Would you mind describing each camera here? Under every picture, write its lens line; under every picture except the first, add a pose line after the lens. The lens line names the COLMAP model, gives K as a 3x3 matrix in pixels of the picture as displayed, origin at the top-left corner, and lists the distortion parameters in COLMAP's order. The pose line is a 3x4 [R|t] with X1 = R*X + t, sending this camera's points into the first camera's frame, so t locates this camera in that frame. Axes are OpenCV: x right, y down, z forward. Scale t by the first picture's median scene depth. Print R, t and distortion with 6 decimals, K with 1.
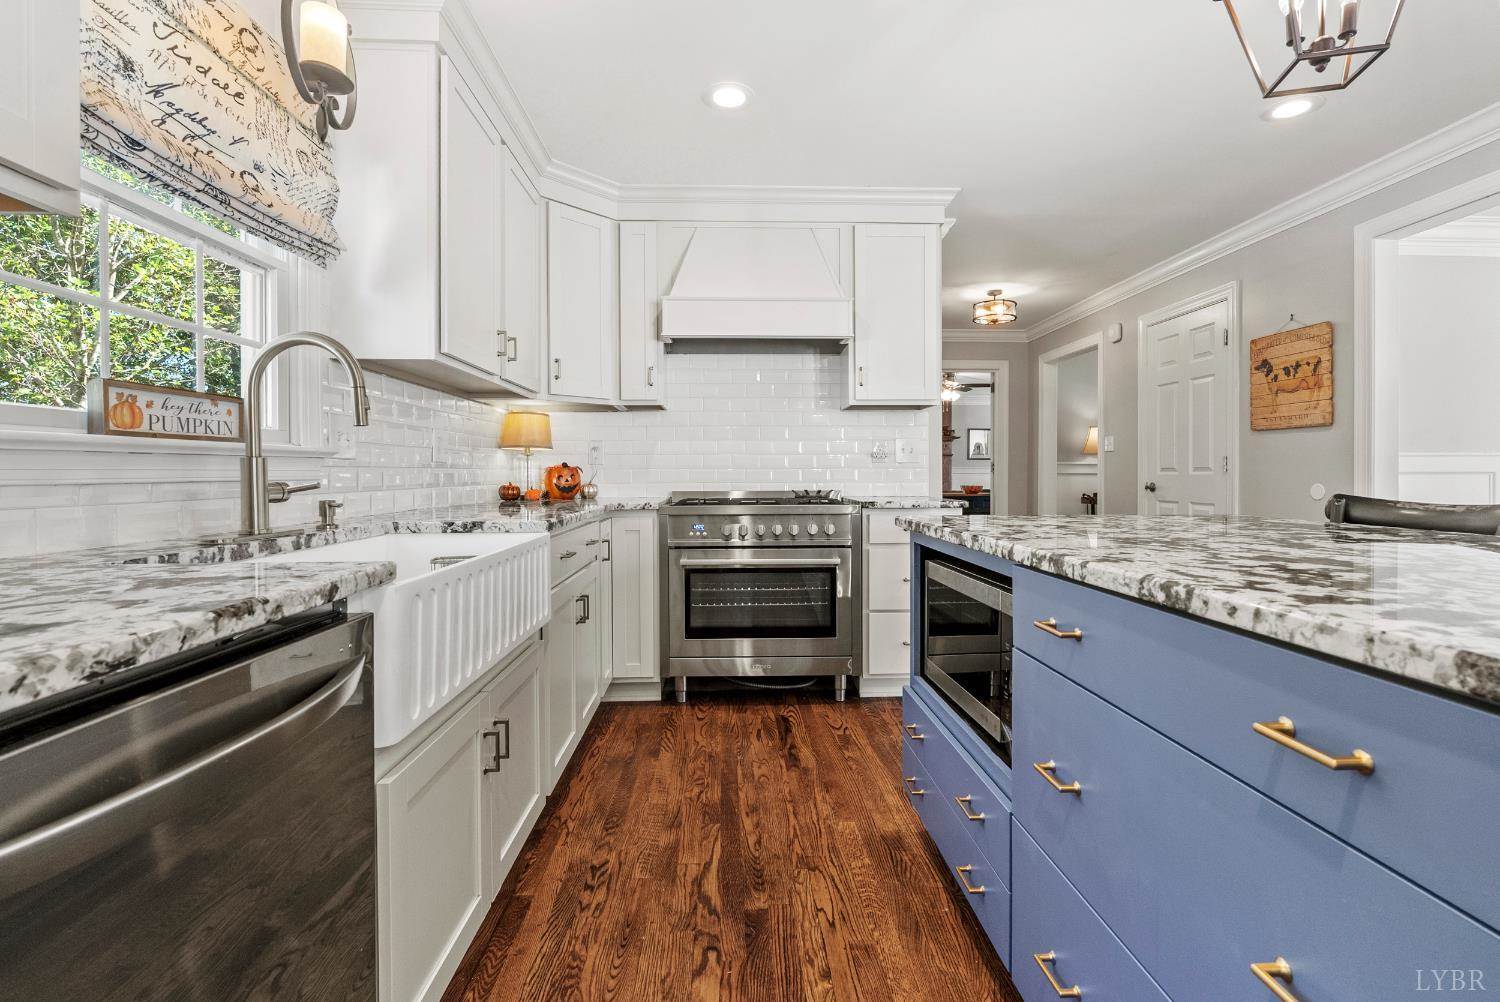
lens RADIAL K [[683.0, 0, 753.3], [0, 683.0, 479.1], [0, 0, 1]] dist [0.001800, 0.000059]
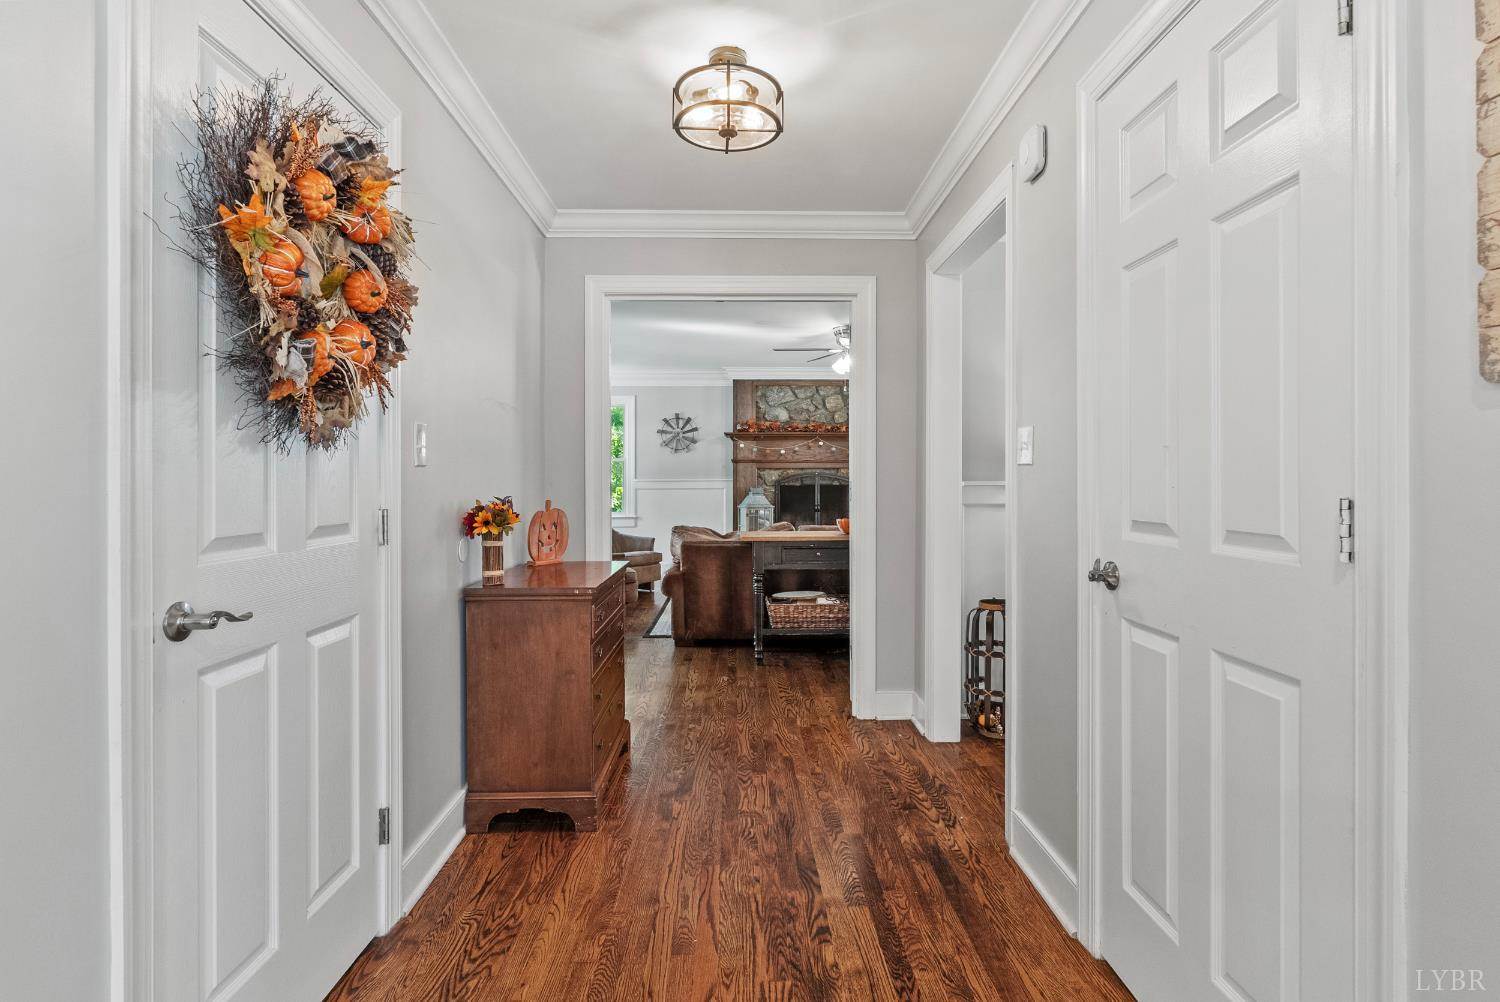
lens RADIAL K [[772.1, 0, 750.2], [0, 772.1, 480.2], [0, 0, 1]] dist [0.000344, 0.000078]
pose [[0.999673, -0.002183, -0.025468, 0.727906], [0.002097, 0.999992, -0.003410, -0.058257], [0.025475, 0.003355, 0.999670, 1.078662]]
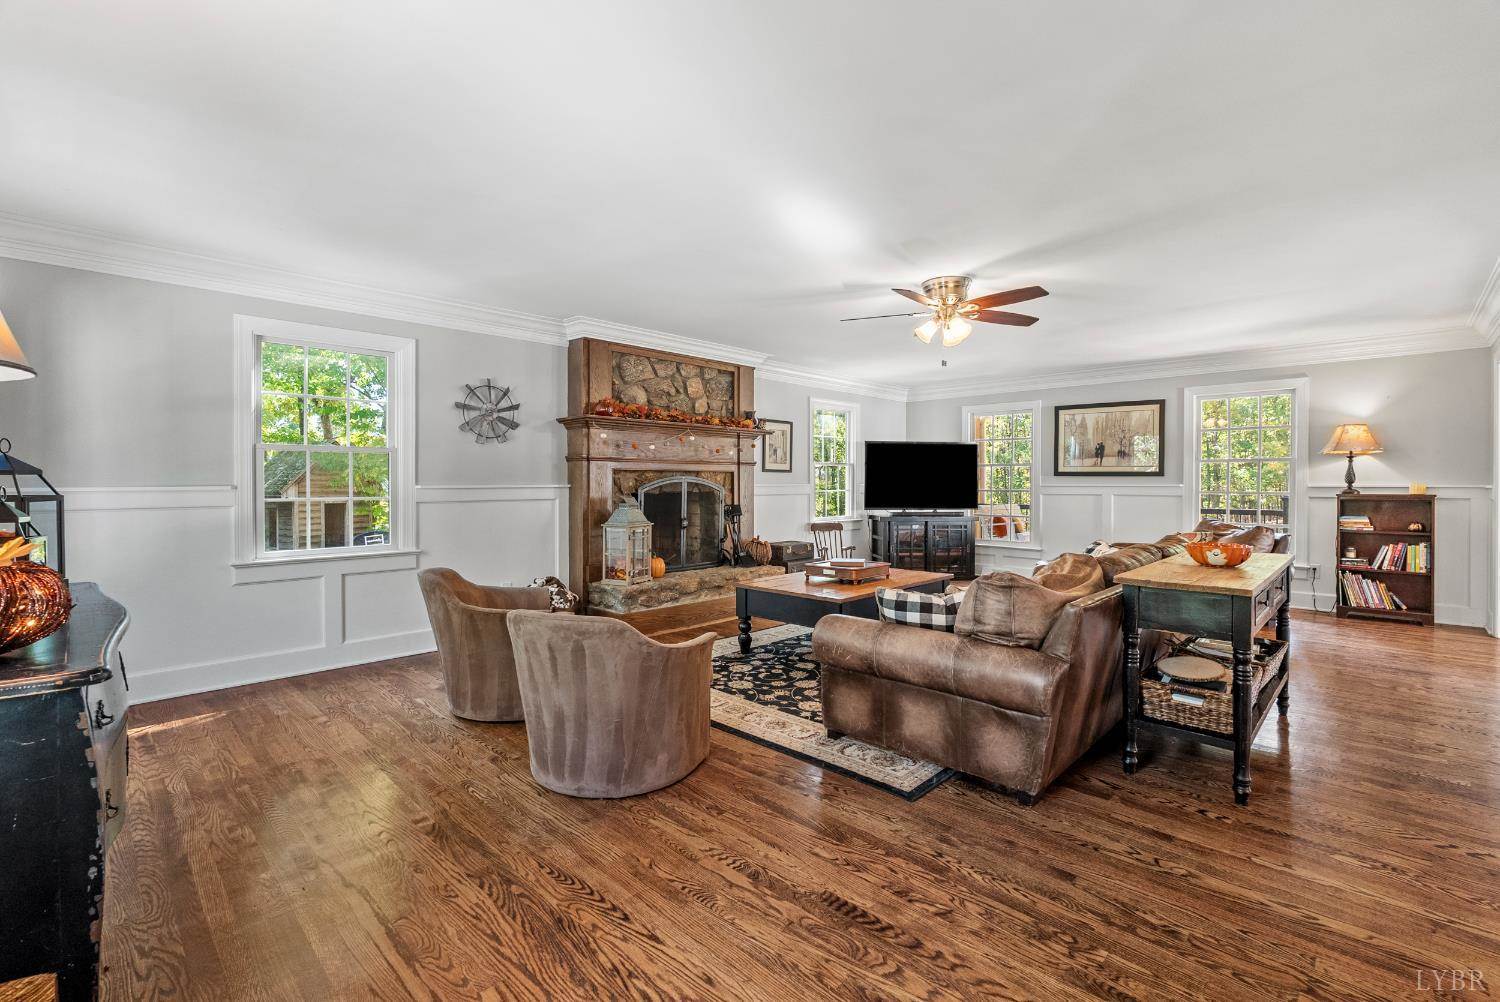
lens RADIAL K [[663.8, 0, 754.3], [0, 663.8, 498.9], [0, 0, 1]] dist [-0.000674, -0.000209]
pose [[0.724165, -0.016951, 0.689418, -0.385873], [0.005680, 0.999811, 0.018617, -0.067942], [-0.689603, -0.009566, 0.724124, 2.640457]]
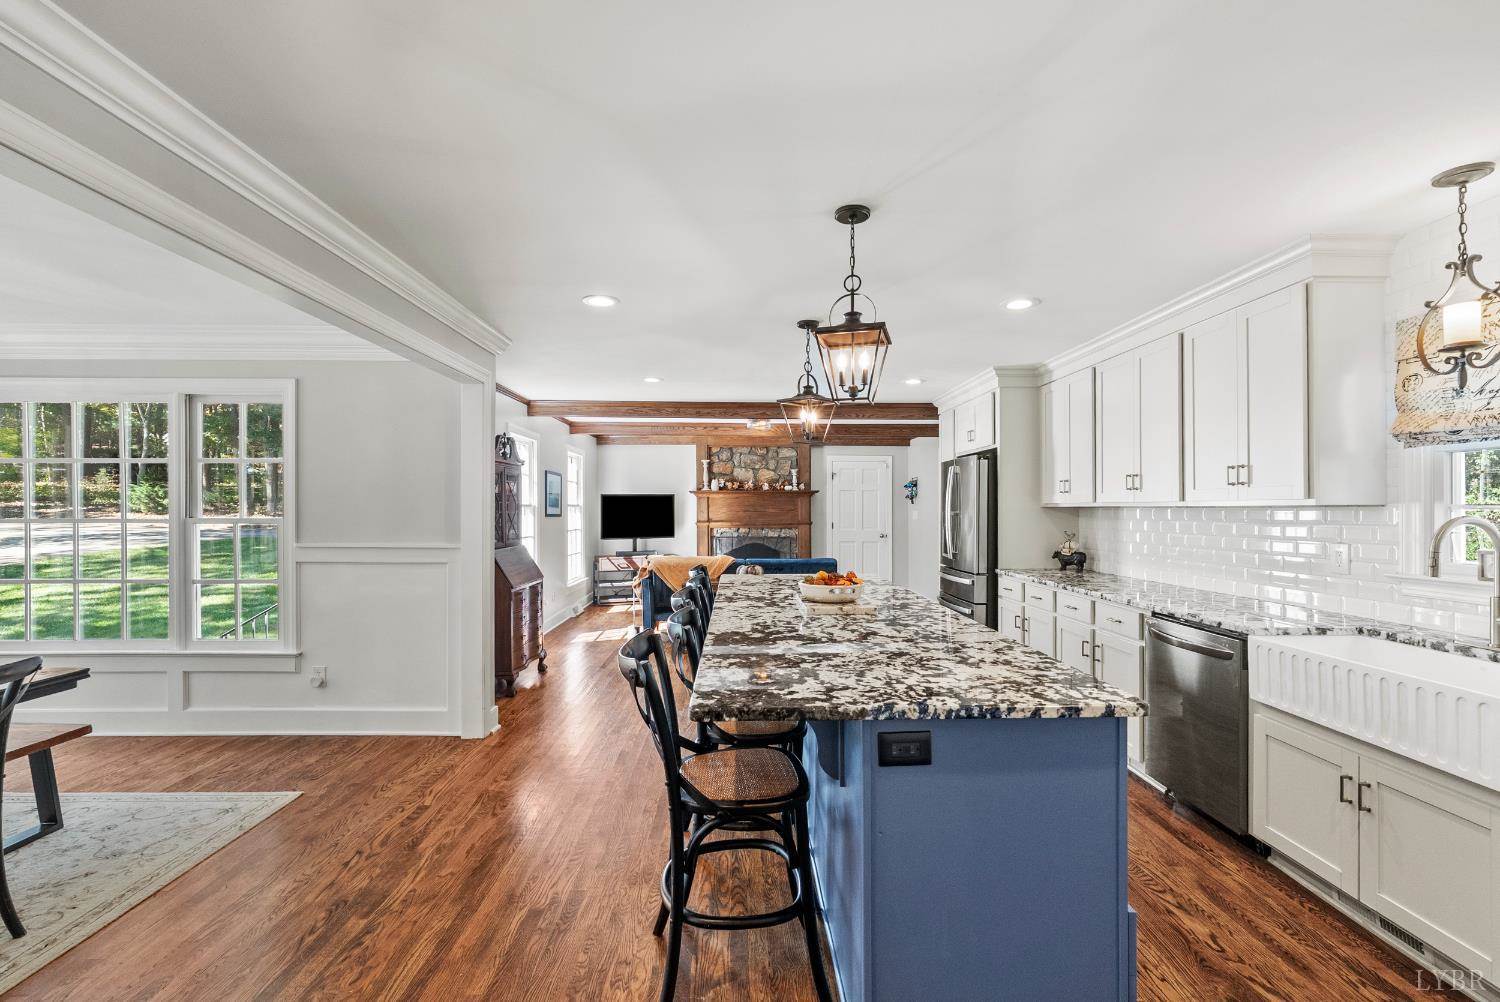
lens RADIAL K [[672.7, 0, 750.0], [0, 672.7, 501.0], [0, 0, 1]] dist [-0.000582, -0.000833]
pose [[-0.999561, 0.004413, 0.029284, 0.476181], [0.004273, 0.999979, -0.004810, -0.129895], [-0.029304, -0.004682, -0.999560, 1.335919]]
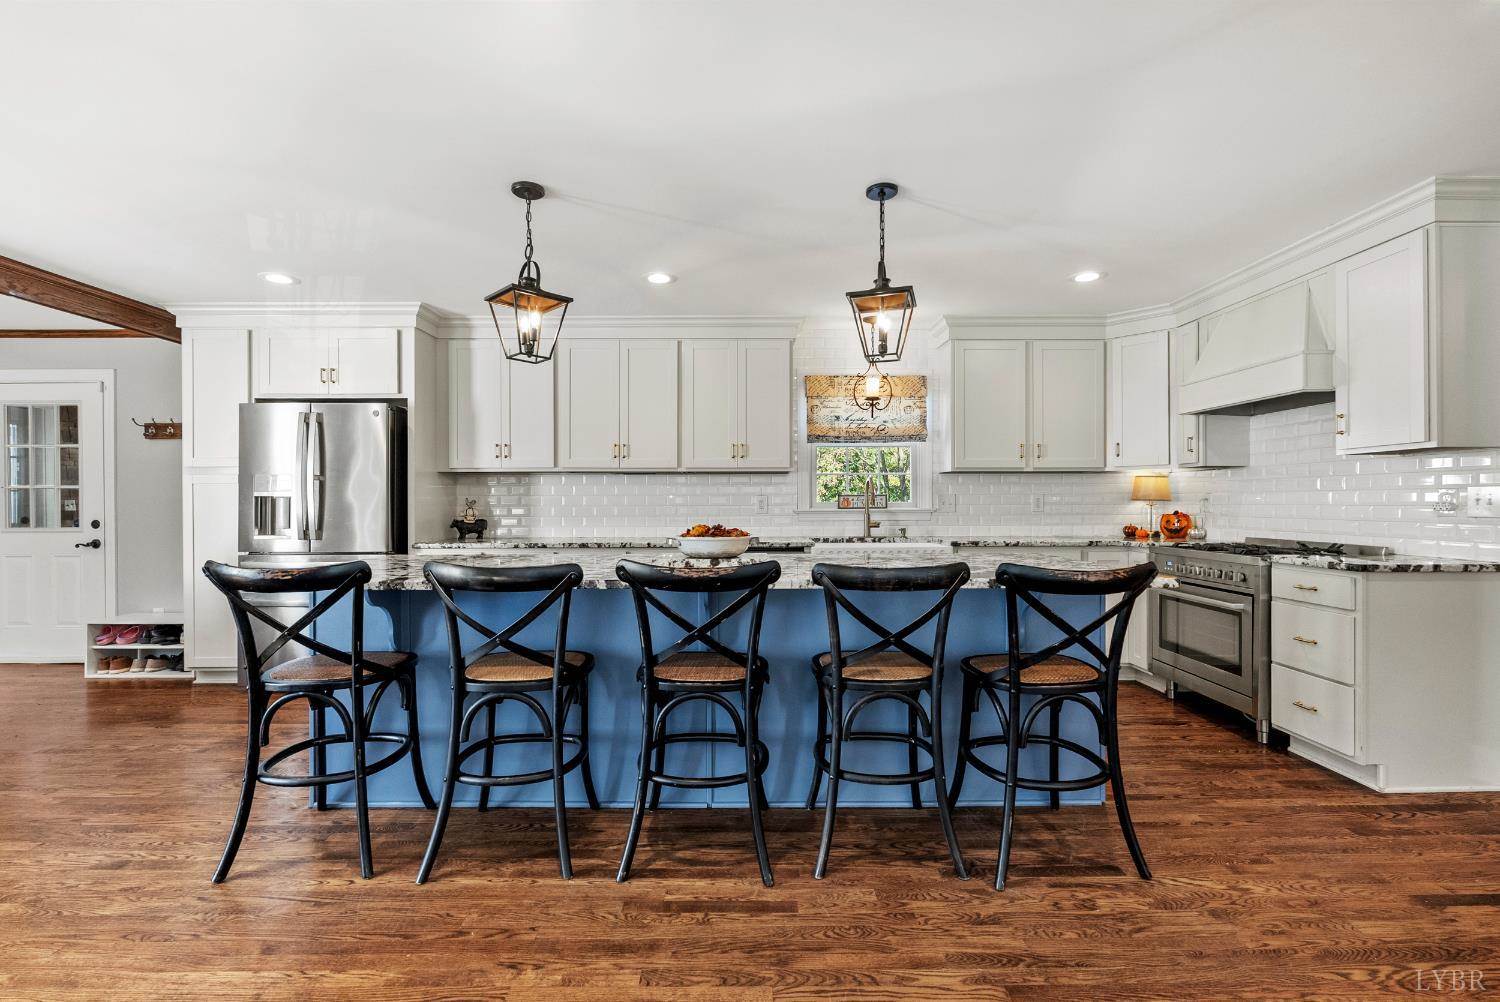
lens RADIAL K [[668.2, 0, 750.0], [0, 668.2, 501.0], [0, 0, 1]] dist [-0.003536, 0.000009]
pose [[-0.036530, 0.004238, -0.999324, 1.369044], [-0.005631, 0.999974, 0.004447, -0.057004], [0.999317, 0.005789, -0.036505, 0.282362]]
